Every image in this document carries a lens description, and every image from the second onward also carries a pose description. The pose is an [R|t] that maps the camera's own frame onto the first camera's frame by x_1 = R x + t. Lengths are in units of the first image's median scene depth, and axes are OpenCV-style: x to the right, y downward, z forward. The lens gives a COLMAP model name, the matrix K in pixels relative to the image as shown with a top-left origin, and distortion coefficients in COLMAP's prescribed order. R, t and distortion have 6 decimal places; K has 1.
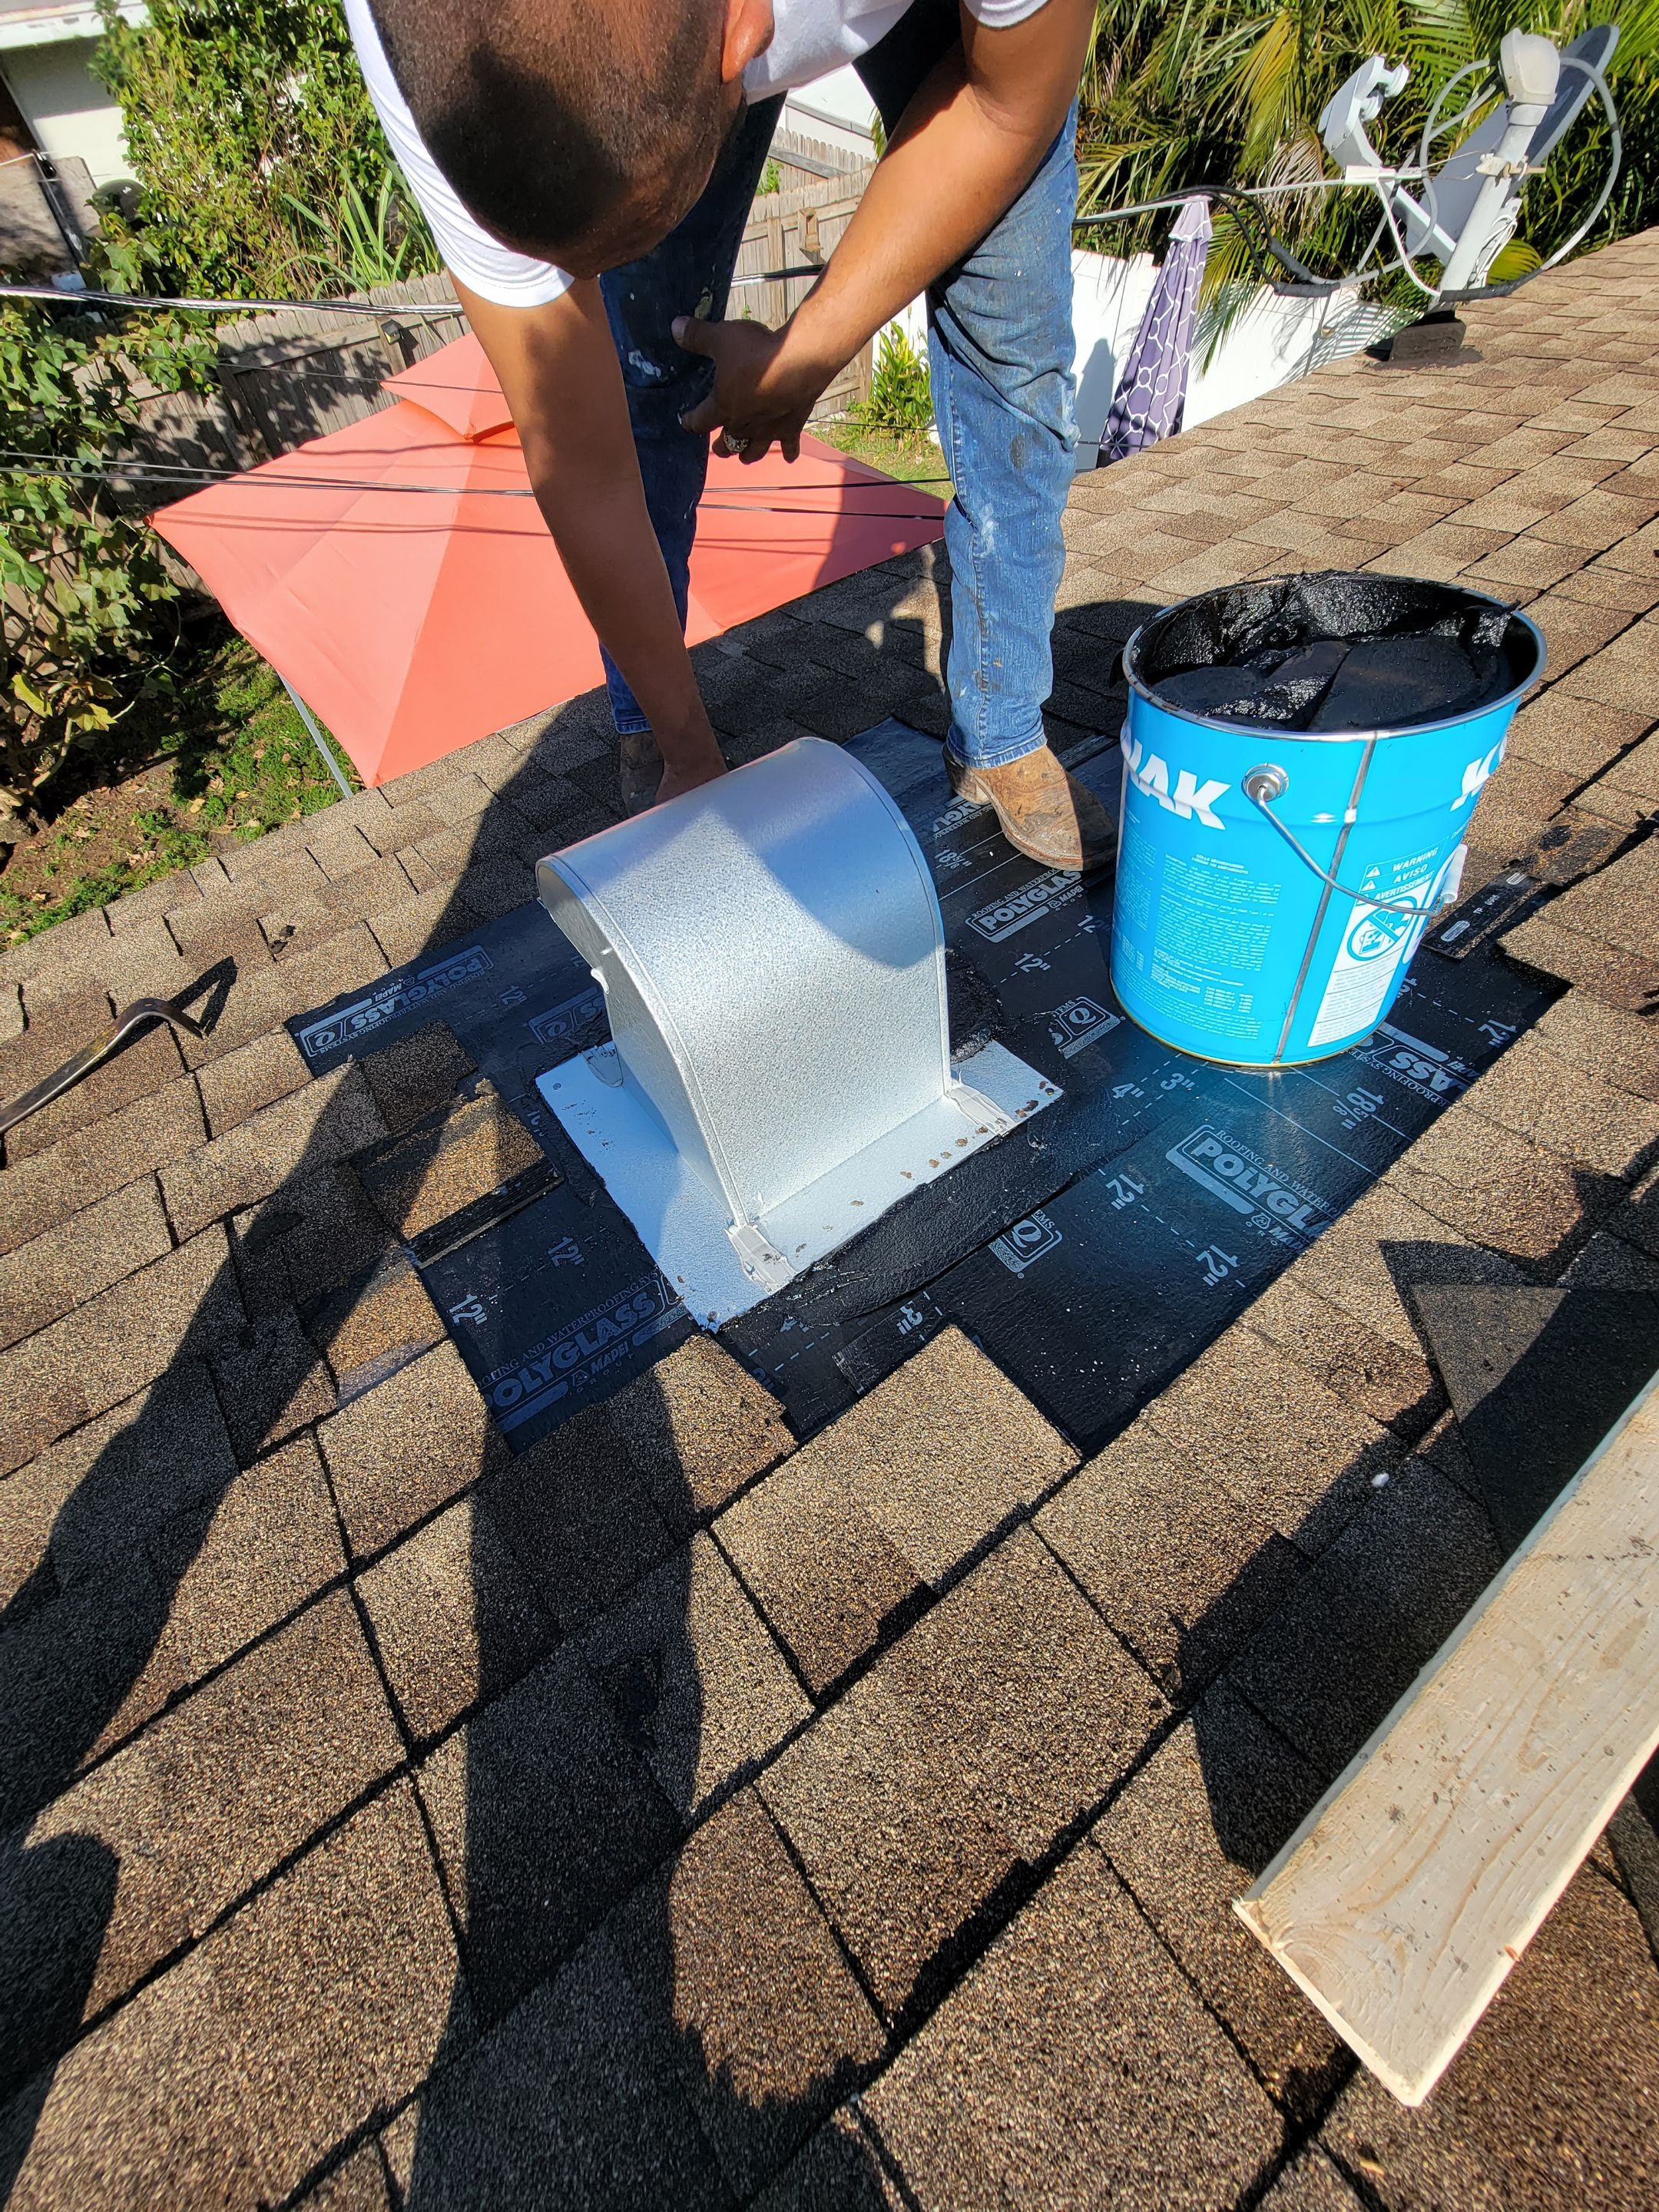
lens RADIAL K [[905.1, 0, 828.2], [0, 905.1, 1095.4], [0, 0, 1]] dist [0.001603, -0.002740]
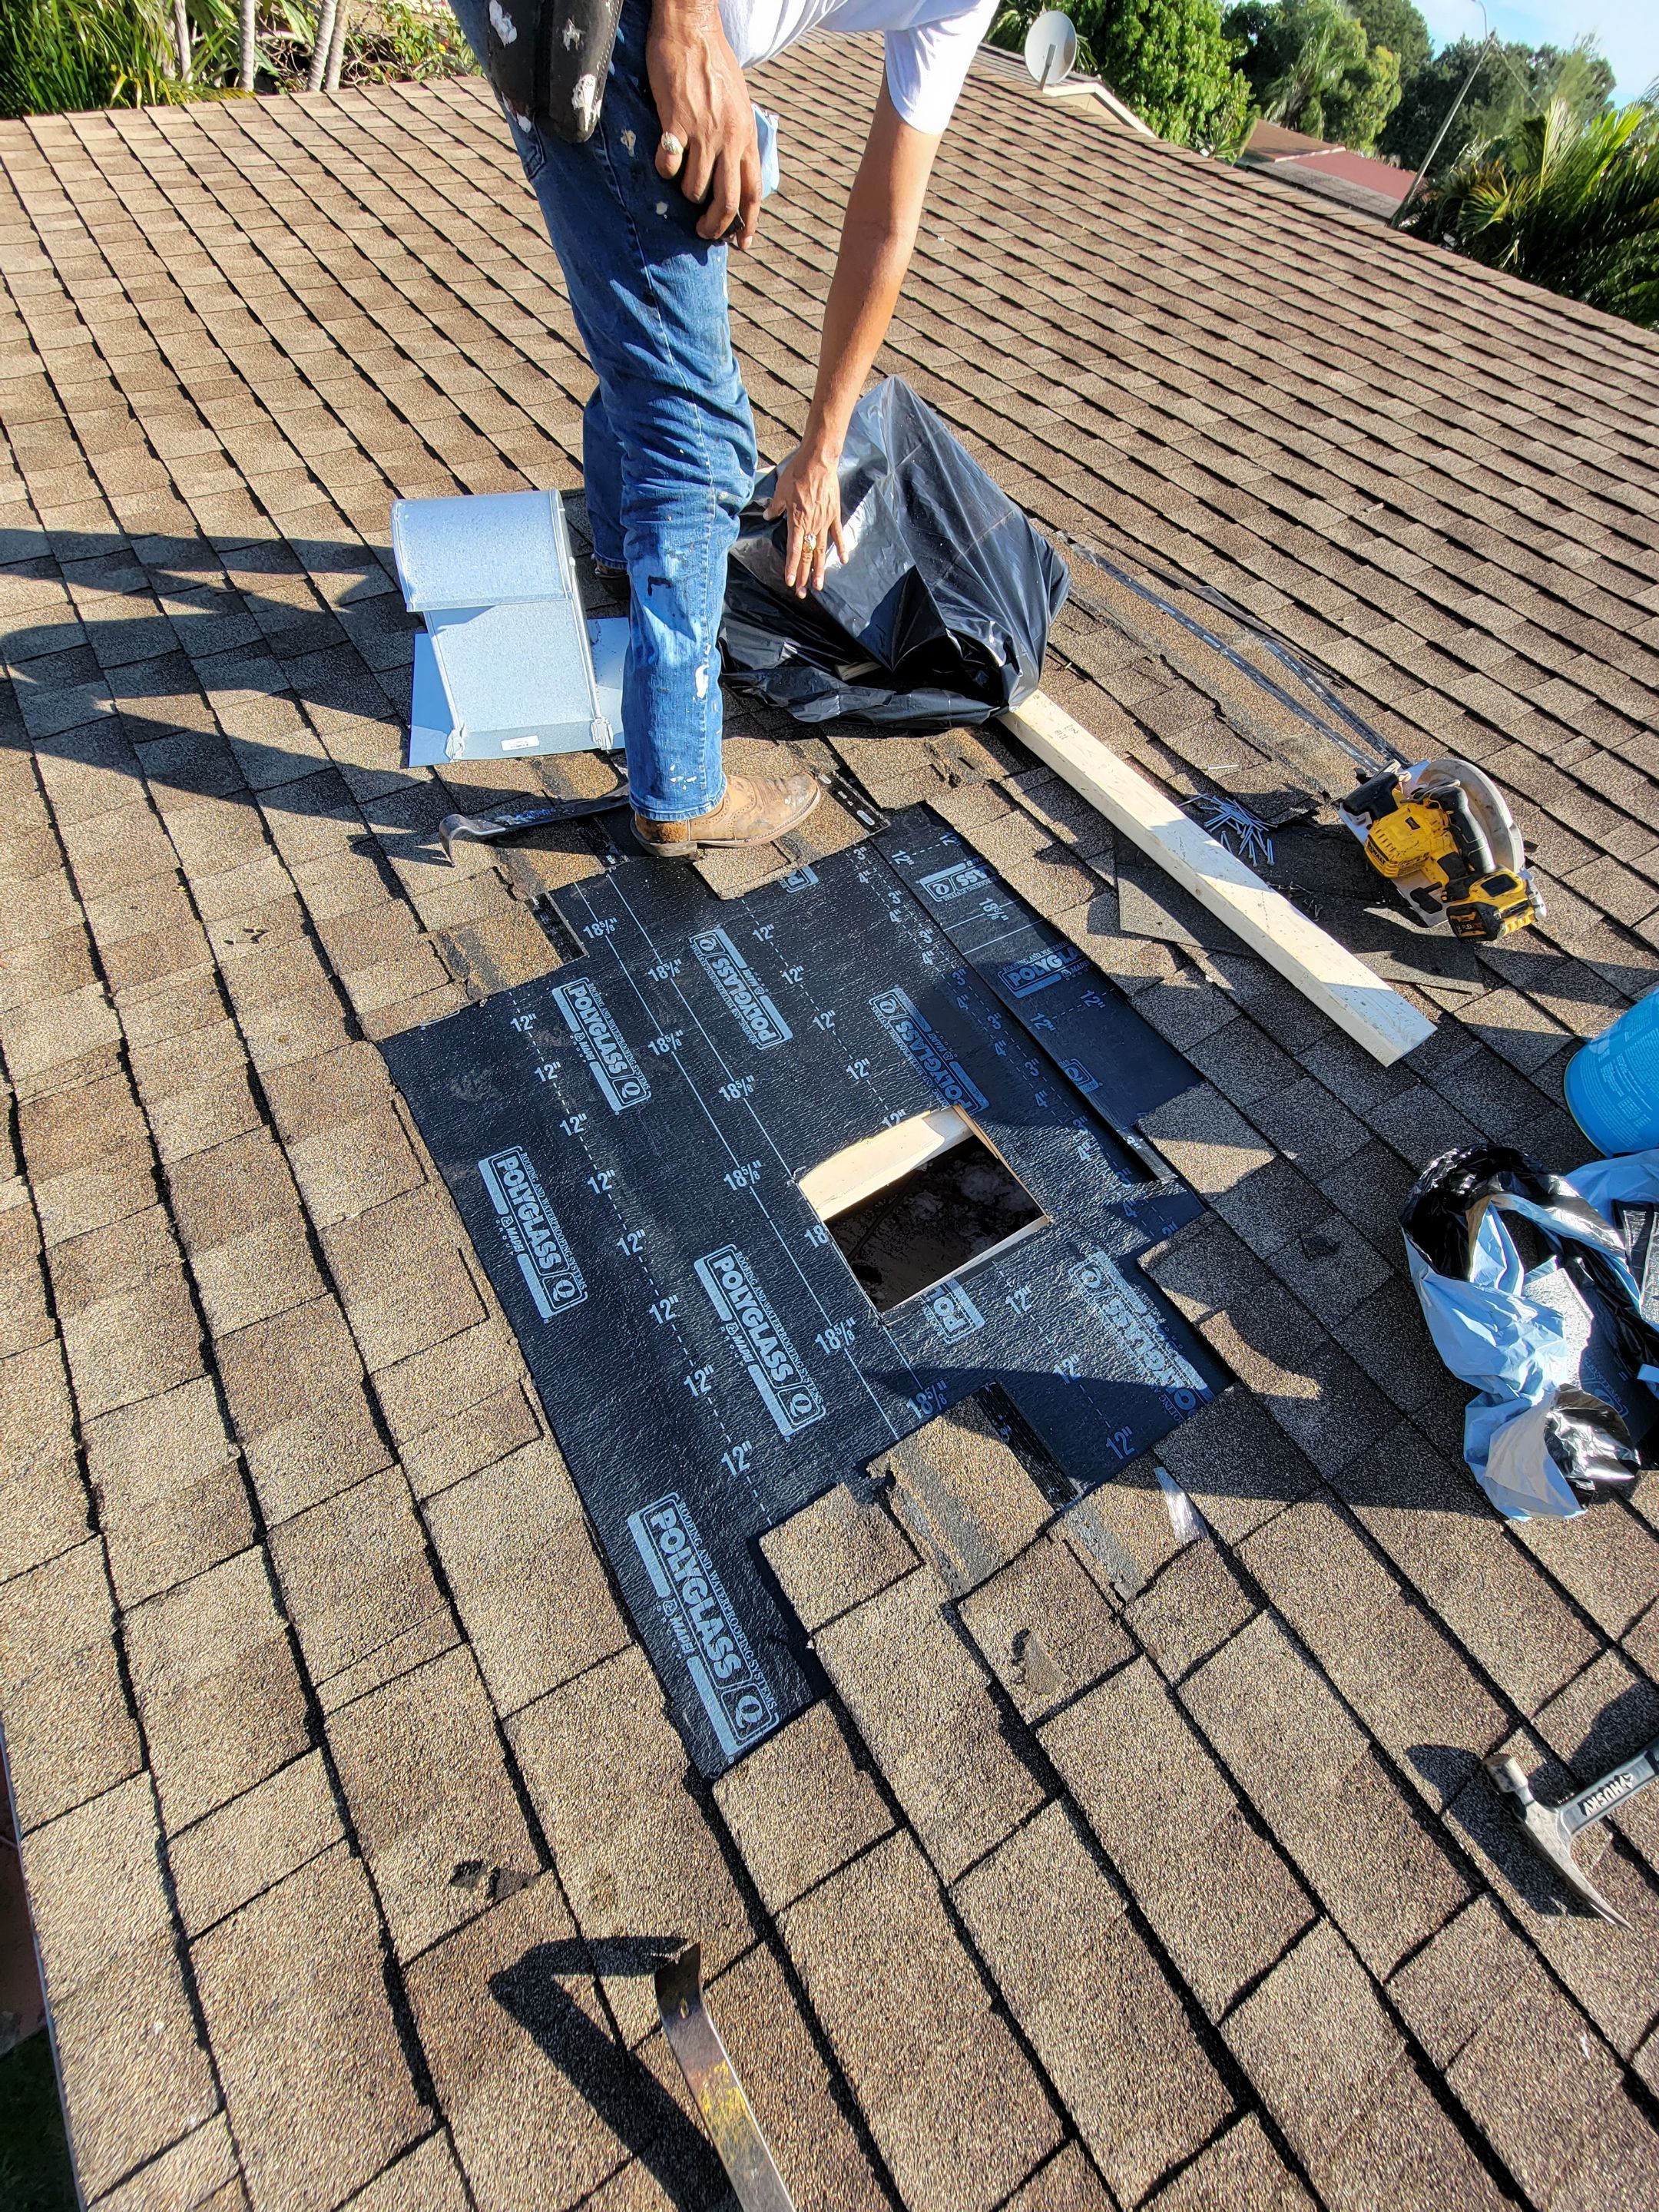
lens RADIAL K [[905.1, 0, 826.2], [0, 905.1, 1095.9], [0, 0, 1]] dist [0.001603, -0.002740]
pose [[0.086514, -0.755118, 0.649855, -0.827196], [0.696577, 0.512197, 0.502429, -0.868947], [-0.712247, 0.409207, 0.570310, 0.345275]]
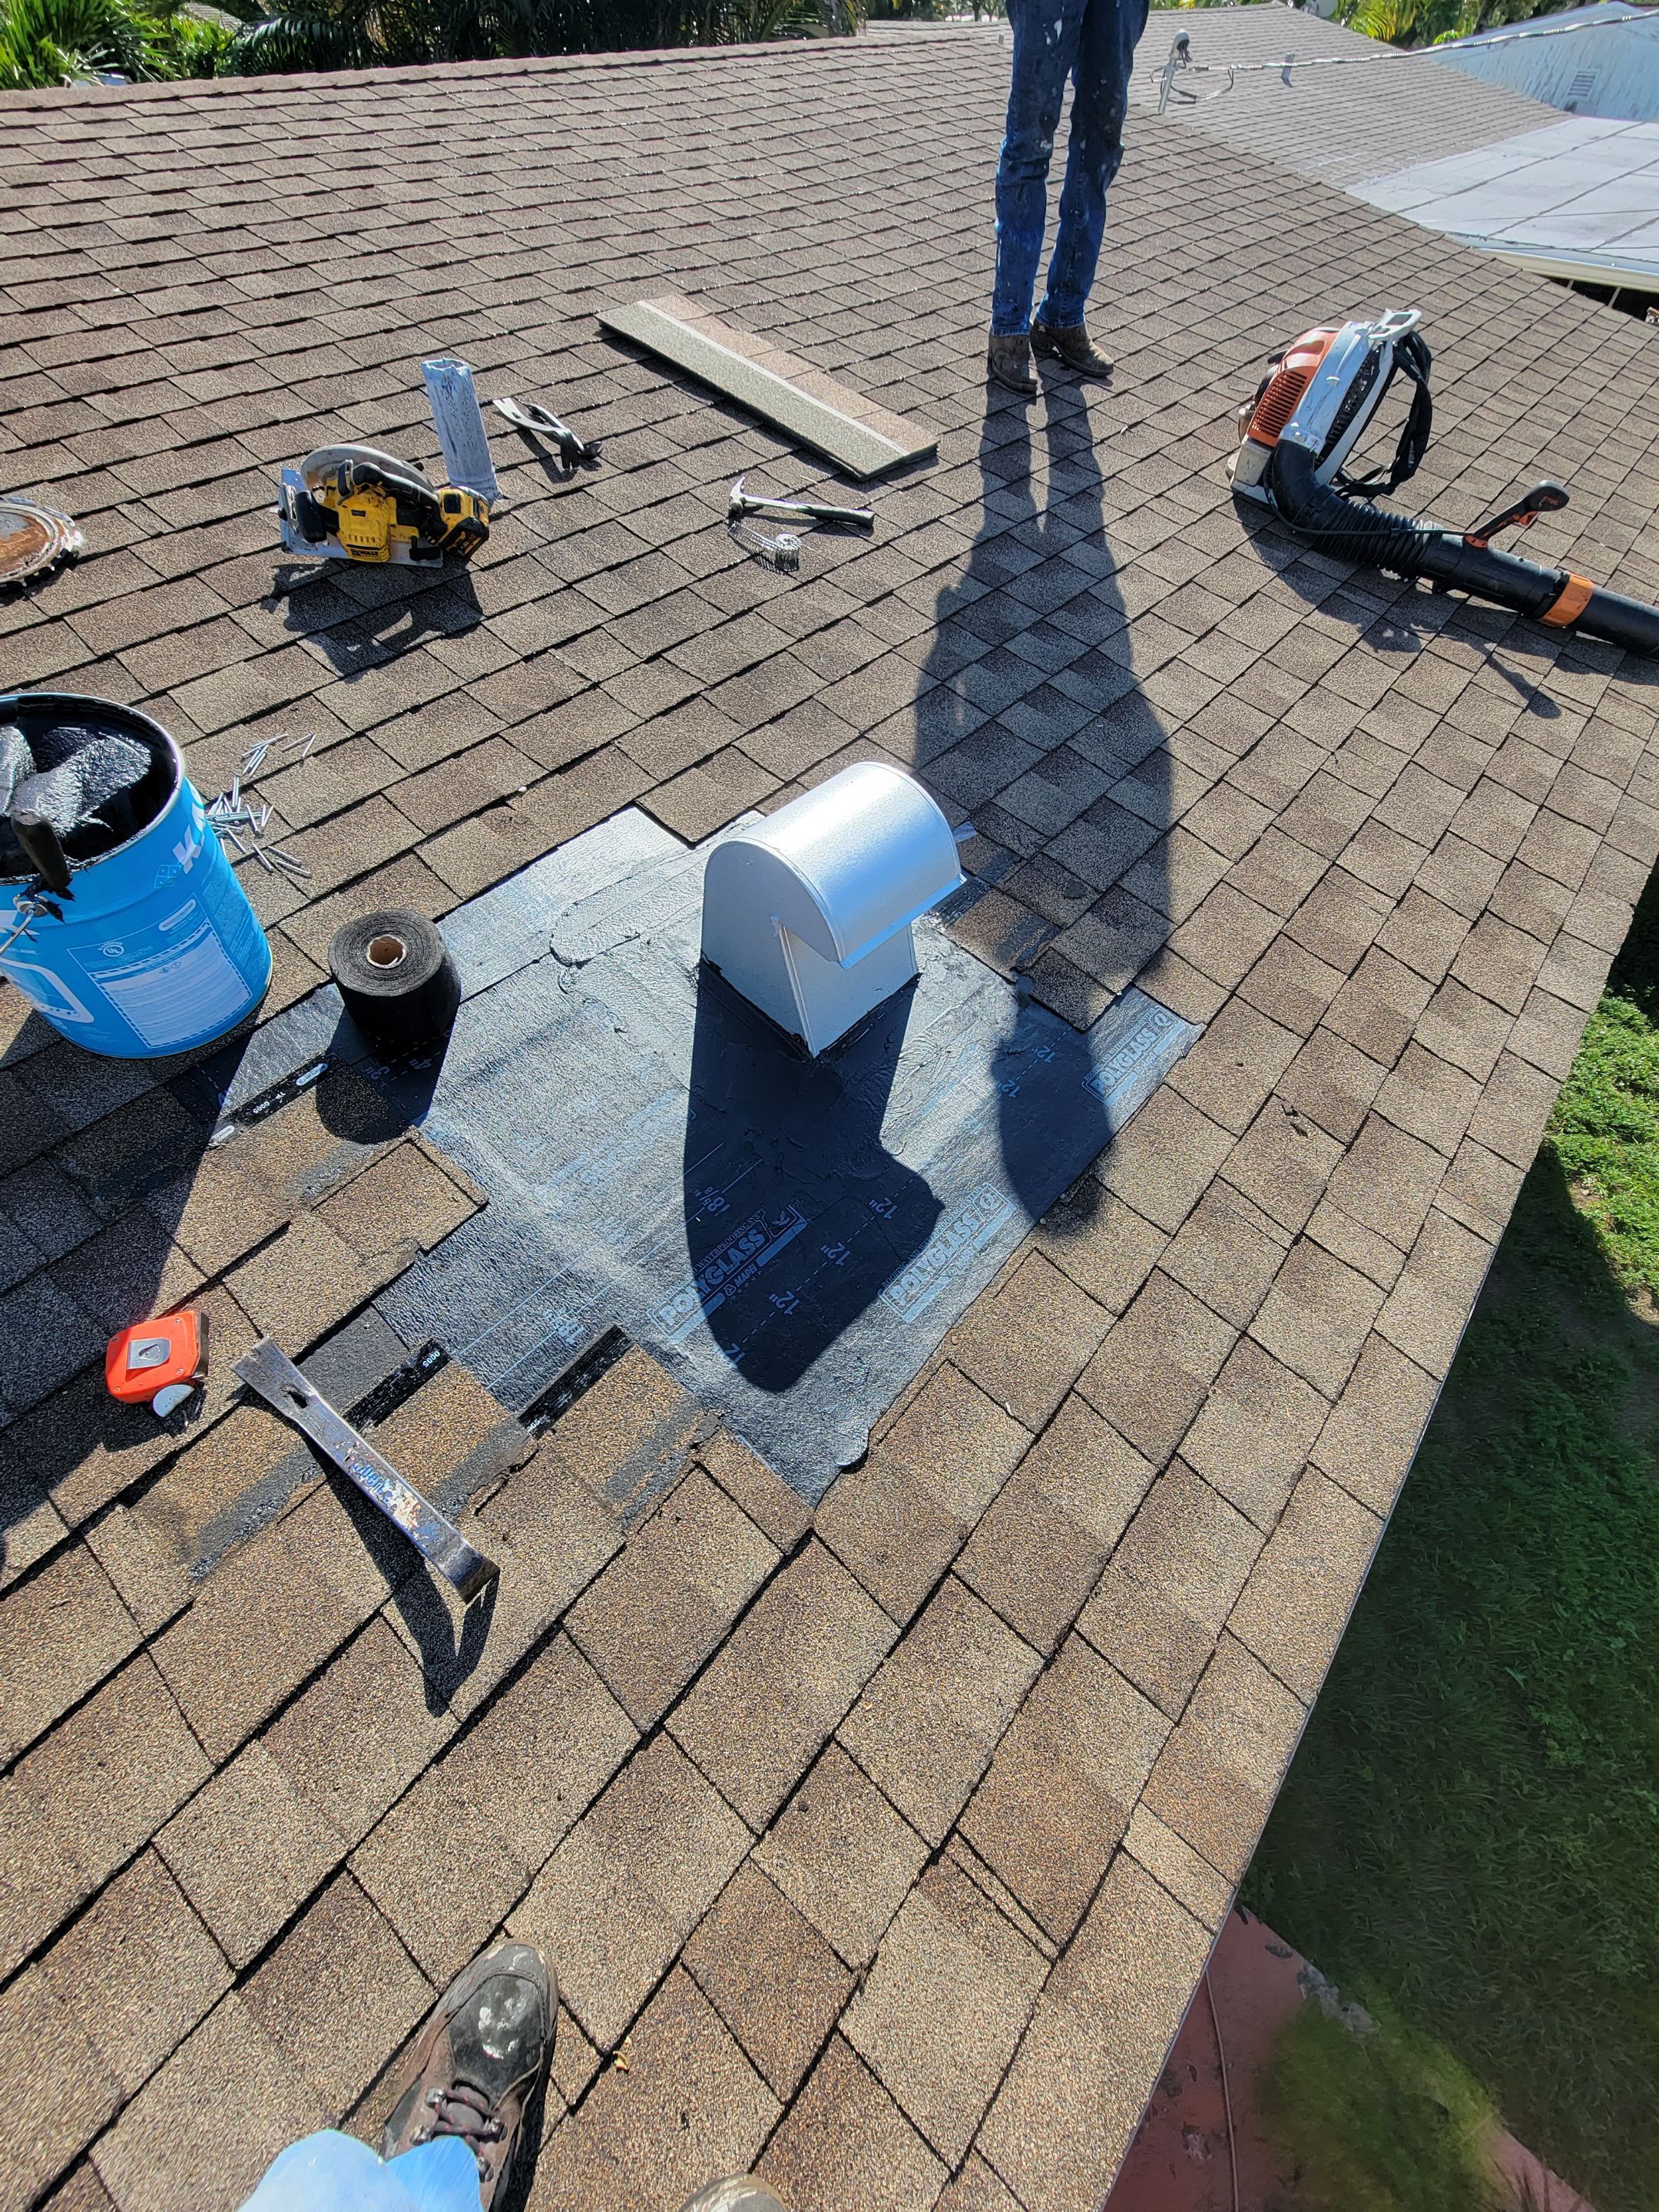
lens RADIAL K [[905.1, 0, 825.7], [0, 905.1, 1101.6], [0, 0, 1]] dist [0.001603, -0.002740]
pose [[-0.980225, 0.165509, -0.108468, 0.132665], [-0.153867, -0.292808, 0.943710, -1.632307], [0.124432, 0.941738, 0.312484, 0.788143]]
